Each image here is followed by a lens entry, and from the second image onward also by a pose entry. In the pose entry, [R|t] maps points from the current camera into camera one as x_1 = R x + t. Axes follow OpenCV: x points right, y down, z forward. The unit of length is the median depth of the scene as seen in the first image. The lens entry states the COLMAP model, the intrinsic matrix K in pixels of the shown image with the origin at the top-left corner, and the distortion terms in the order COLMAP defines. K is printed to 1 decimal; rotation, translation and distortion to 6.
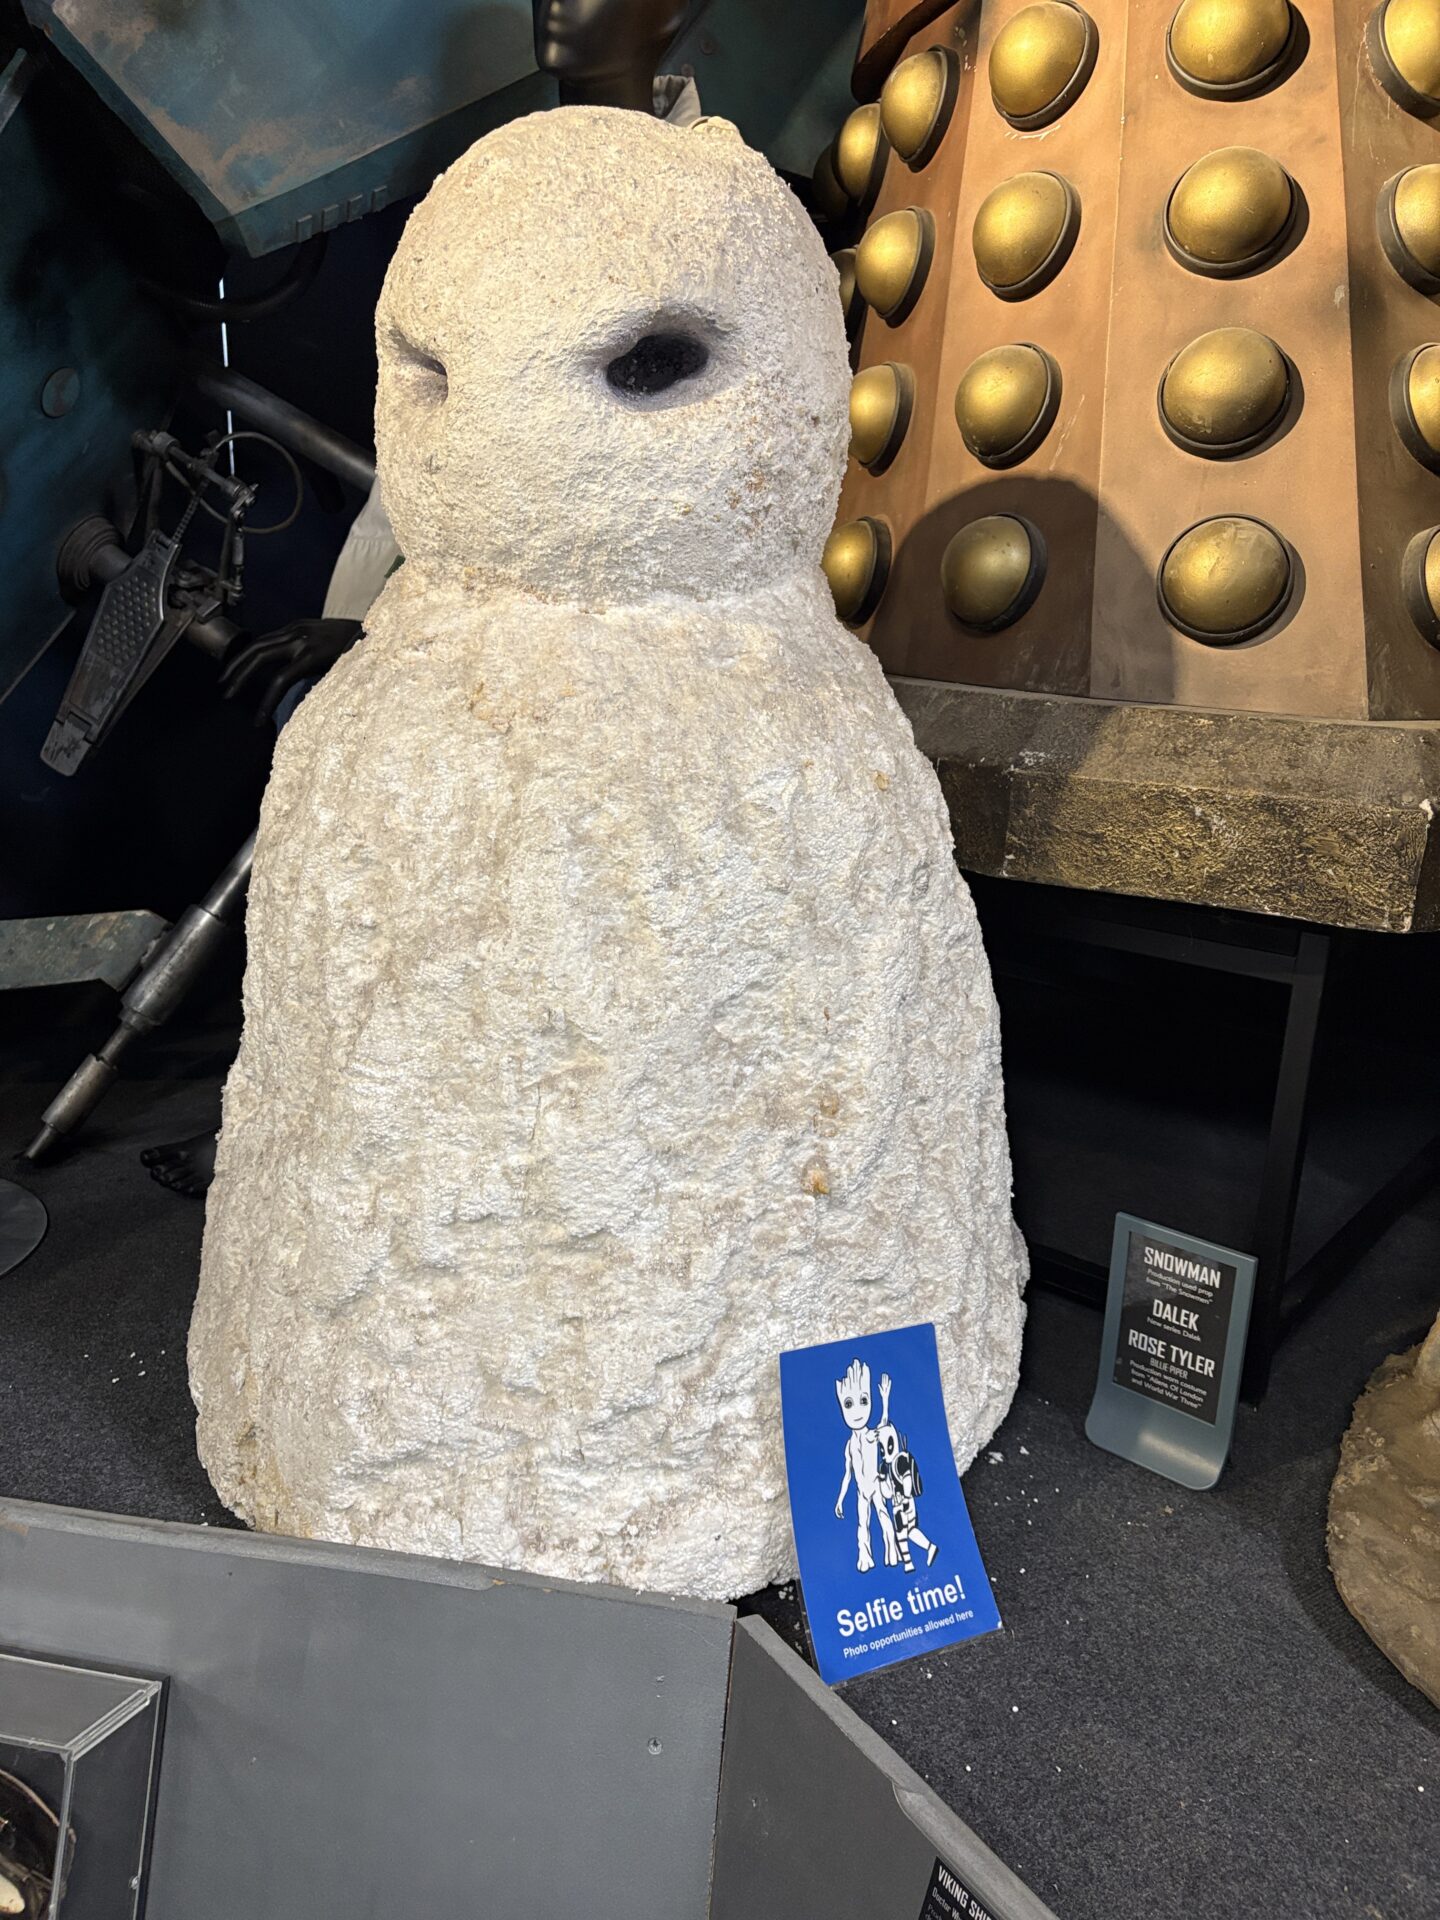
lens RADIAL K [[1477.2, 0, 714.3], [0, 1477.2, 965.3], [0, 0, 1]] dist [0.044005, -0.044224]
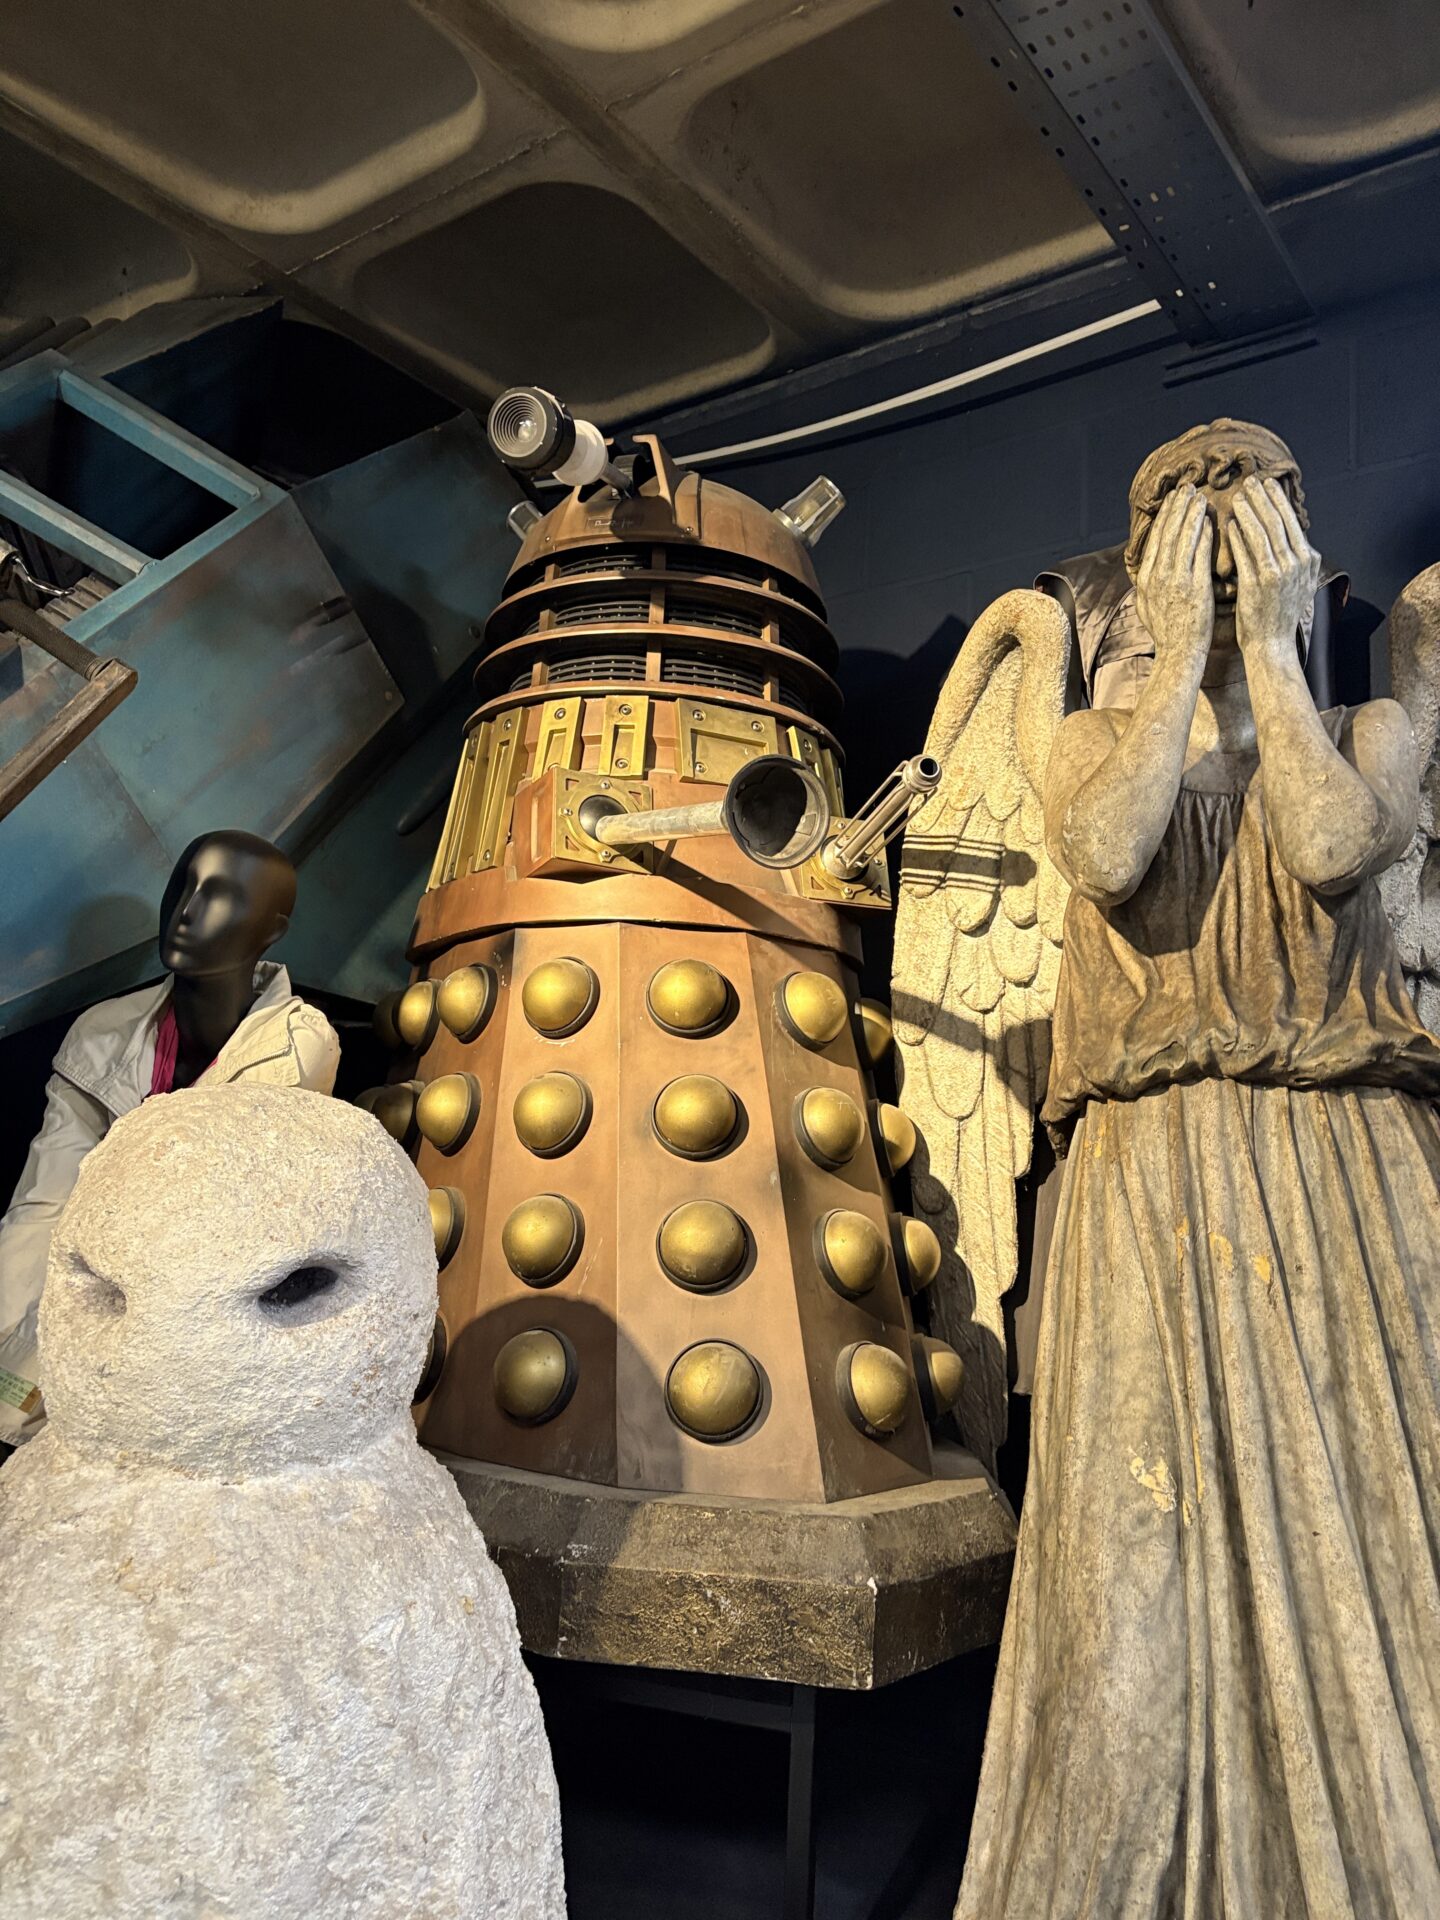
lens RADIAL K [[1477.2, 0, 722.7], [0, 1477.2, 968.3], [0, 0, 1]] dist [0.044005, -0.044224]
pose [[0.942212, 0.057408, 0.330063, -0.117015], [0.076327, 0.922514, -0.378342, -0.122283], [-0.326207, 0.381671, 0.864821, -0.314951]]
